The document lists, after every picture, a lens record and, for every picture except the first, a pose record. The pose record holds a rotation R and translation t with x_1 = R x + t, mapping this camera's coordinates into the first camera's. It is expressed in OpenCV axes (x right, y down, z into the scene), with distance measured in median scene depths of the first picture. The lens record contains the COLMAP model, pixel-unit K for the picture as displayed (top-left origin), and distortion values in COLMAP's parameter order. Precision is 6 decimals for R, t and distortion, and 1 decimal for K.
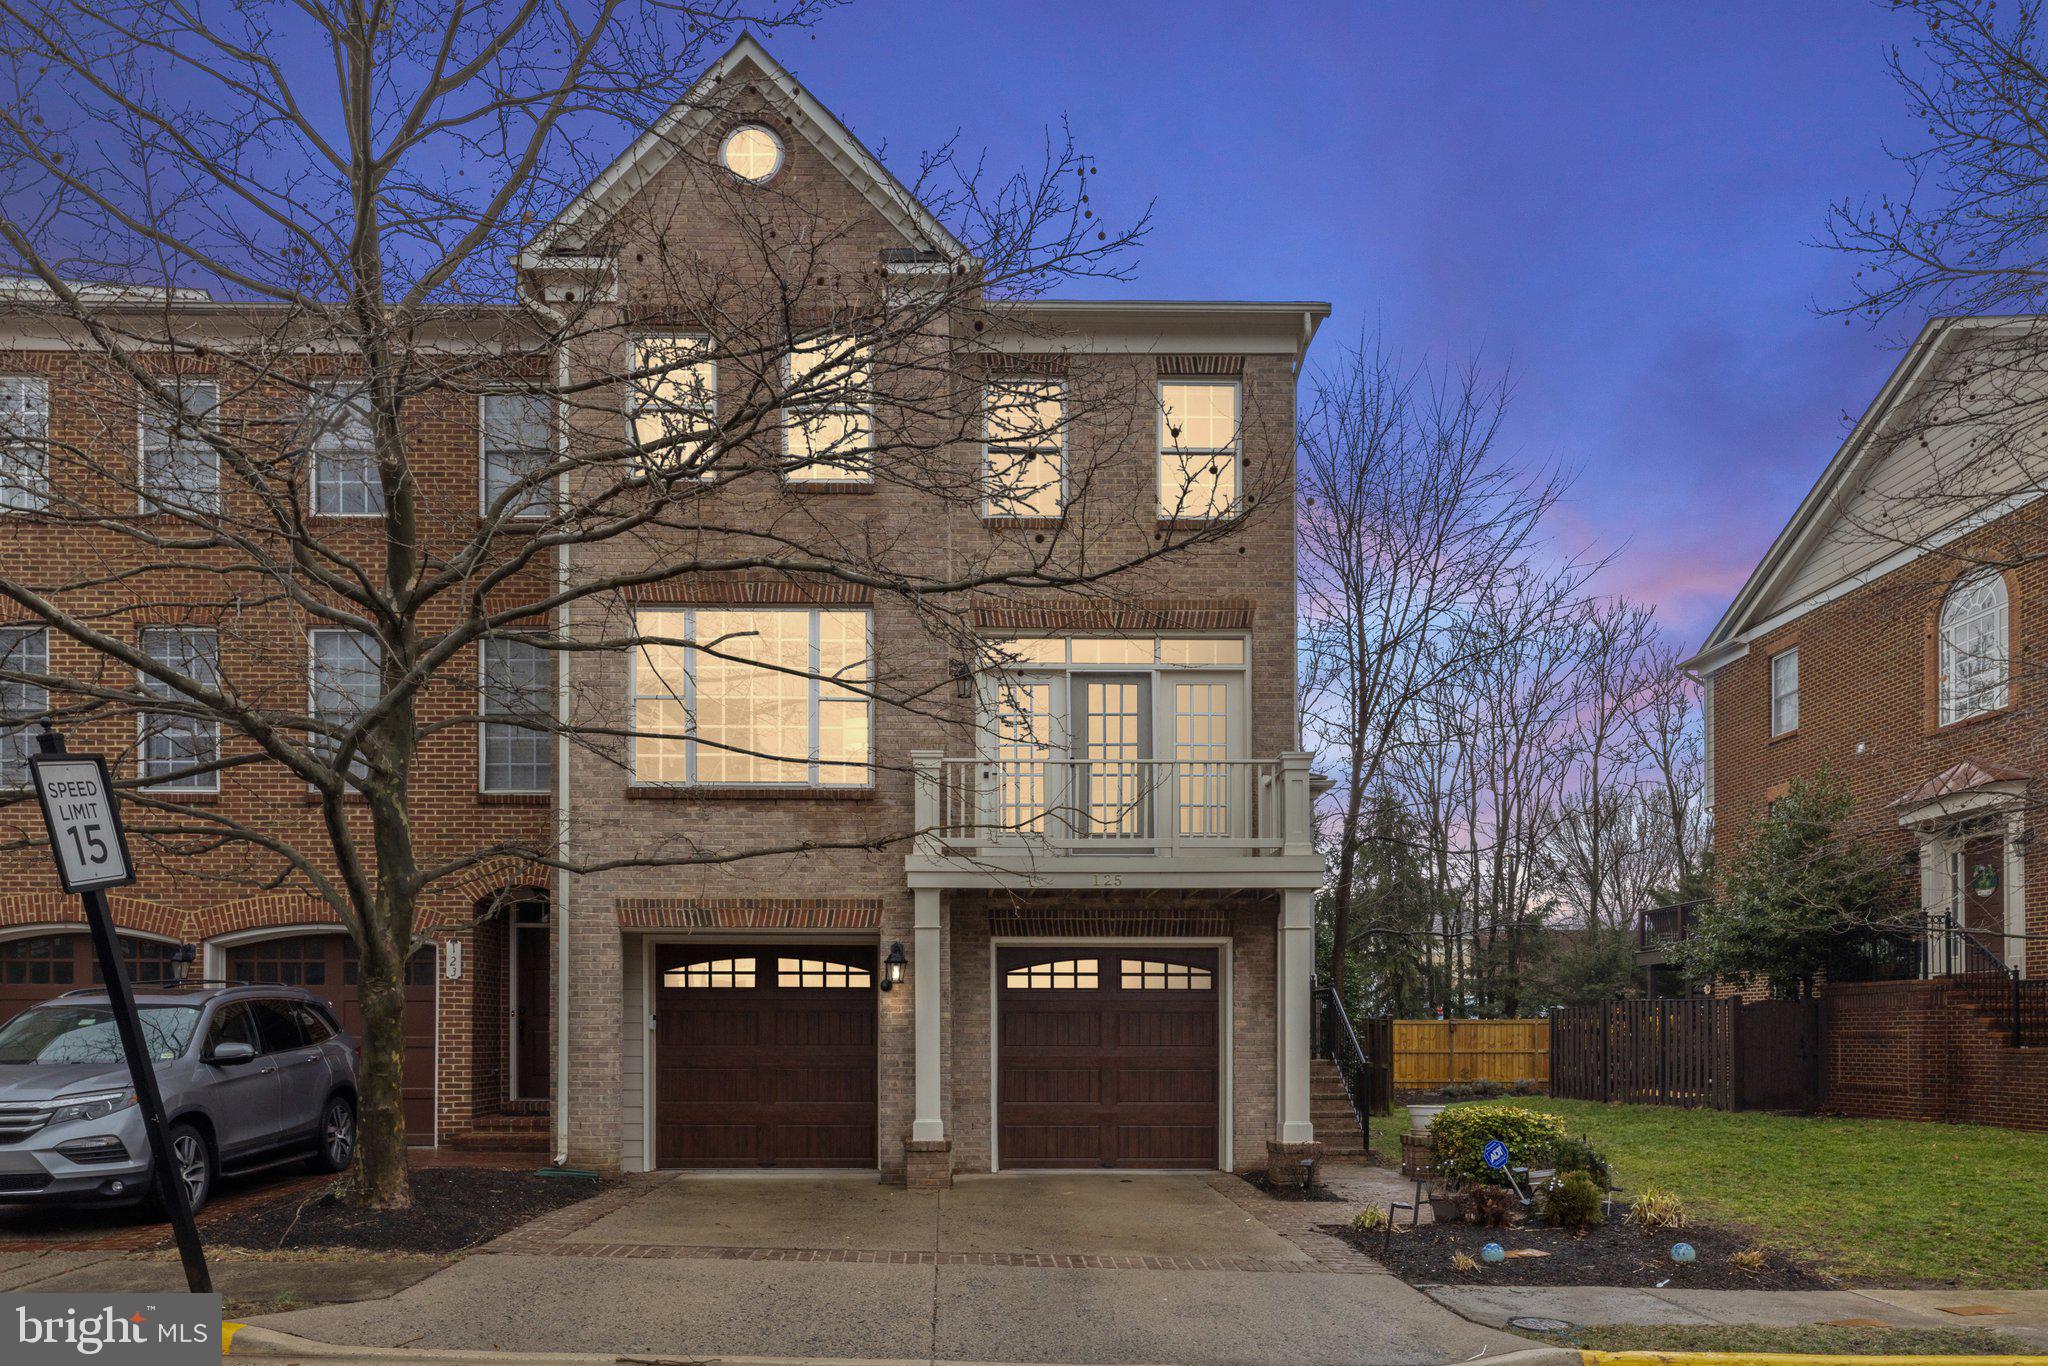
lens RADIAL K [[1359.0, 0, 1024.2], [0, 1359.0, 696.3], [0, 0, 1]] dist [0.005334, -0.000850]
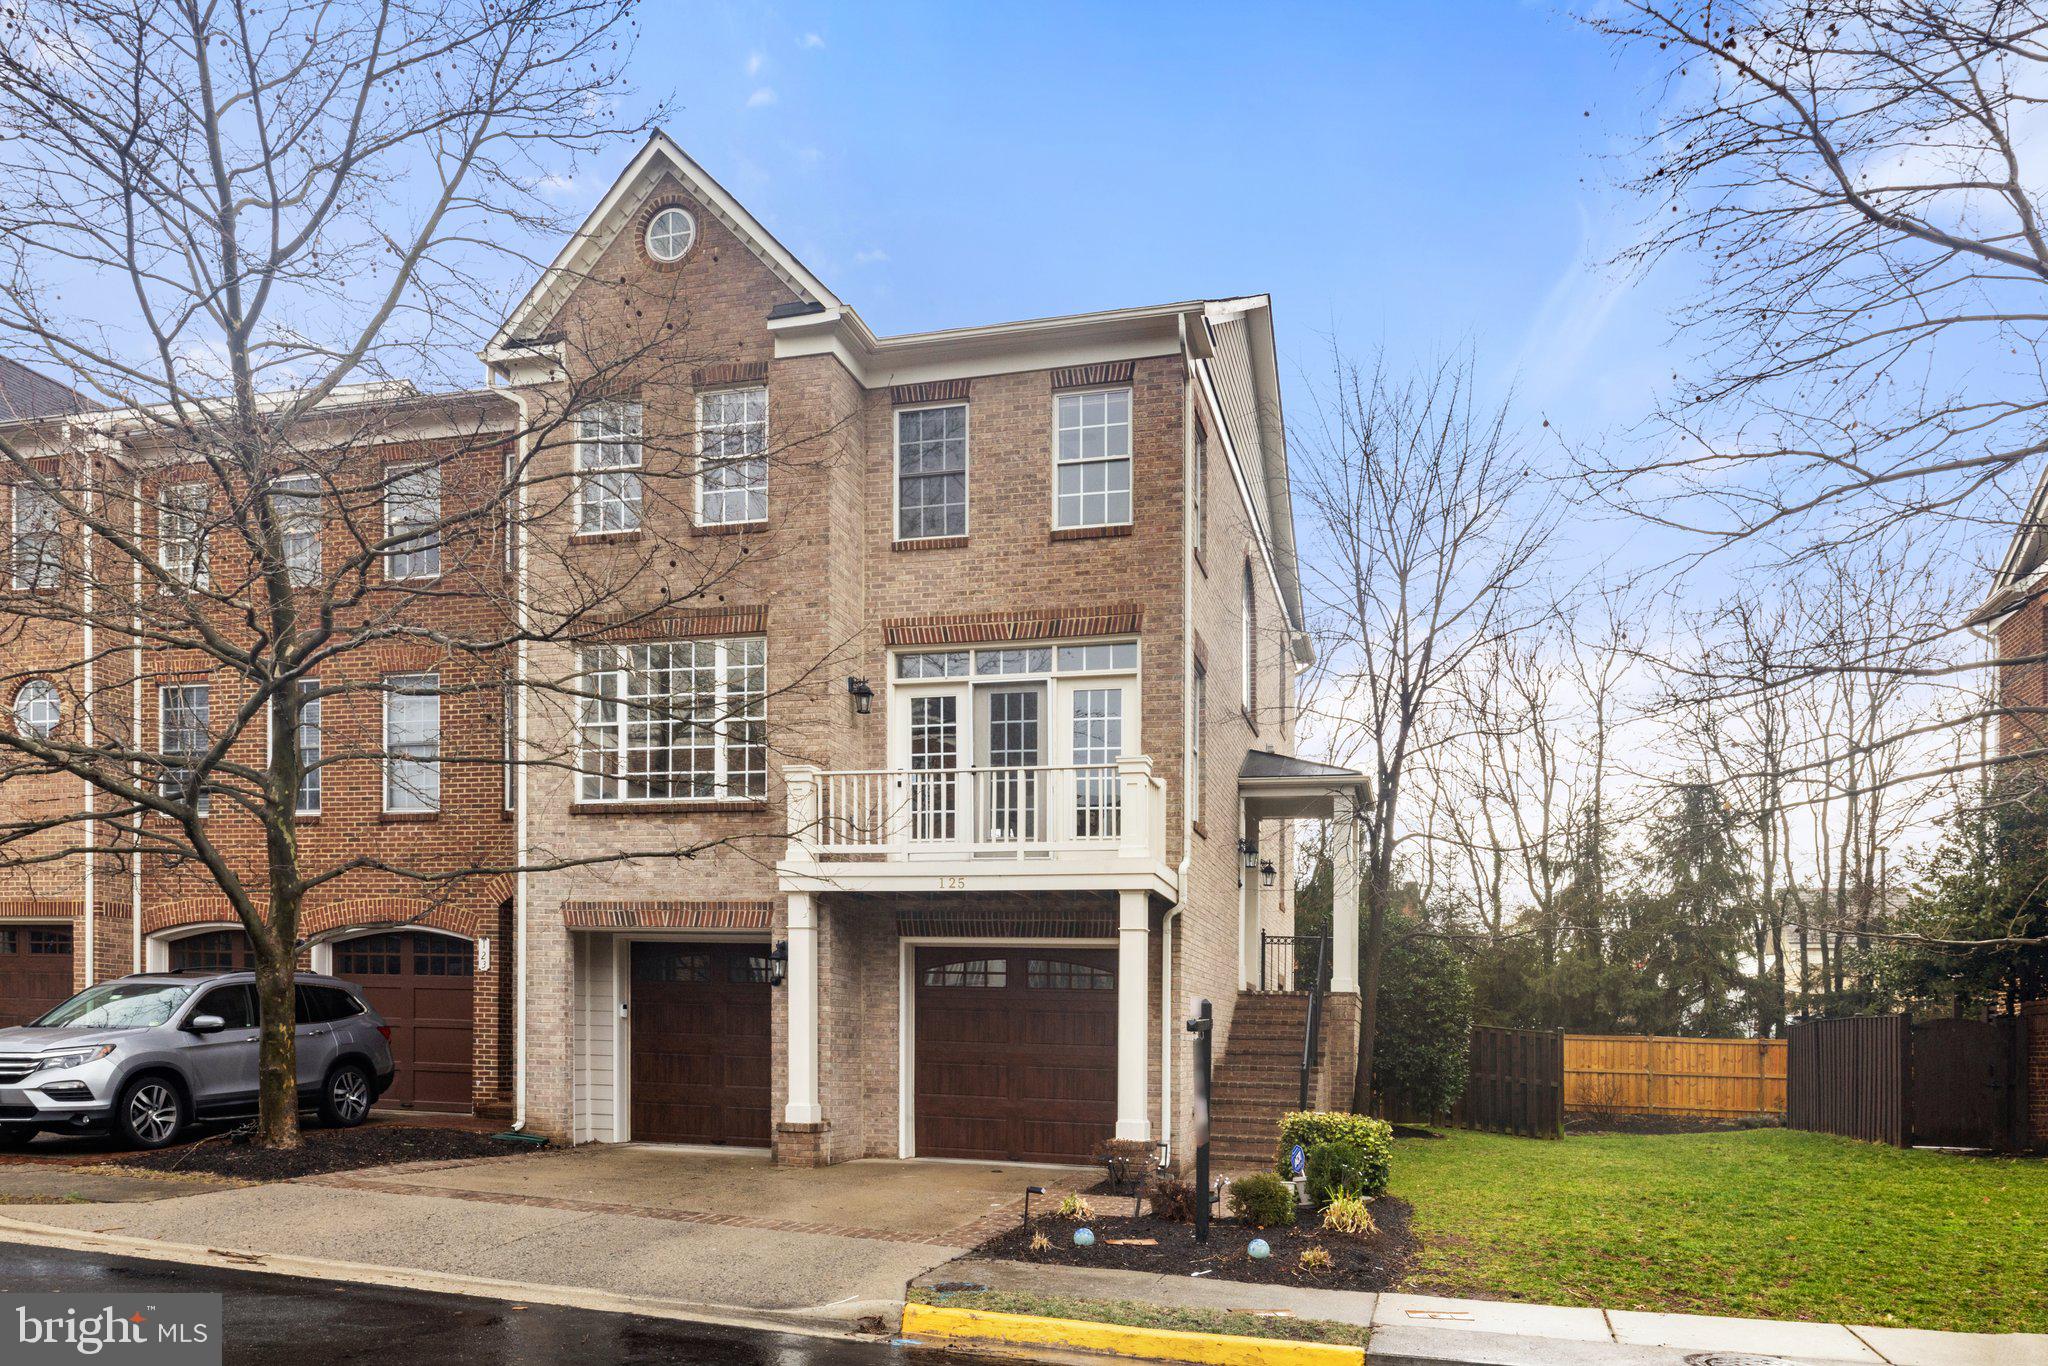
lens RADIAL K [[1441.5, 0, 1020.7], [0, 1441.5, 672.5], [0, 0, 1]] dist [0.002756, -0.000387]
pose [[0.955621, -0.048212, -0.290627, 0.434936], [0.045414, 0.998834, -0.016368, -0.007058], [0.291078, 0.002443, 0.956696, -0.054525]]
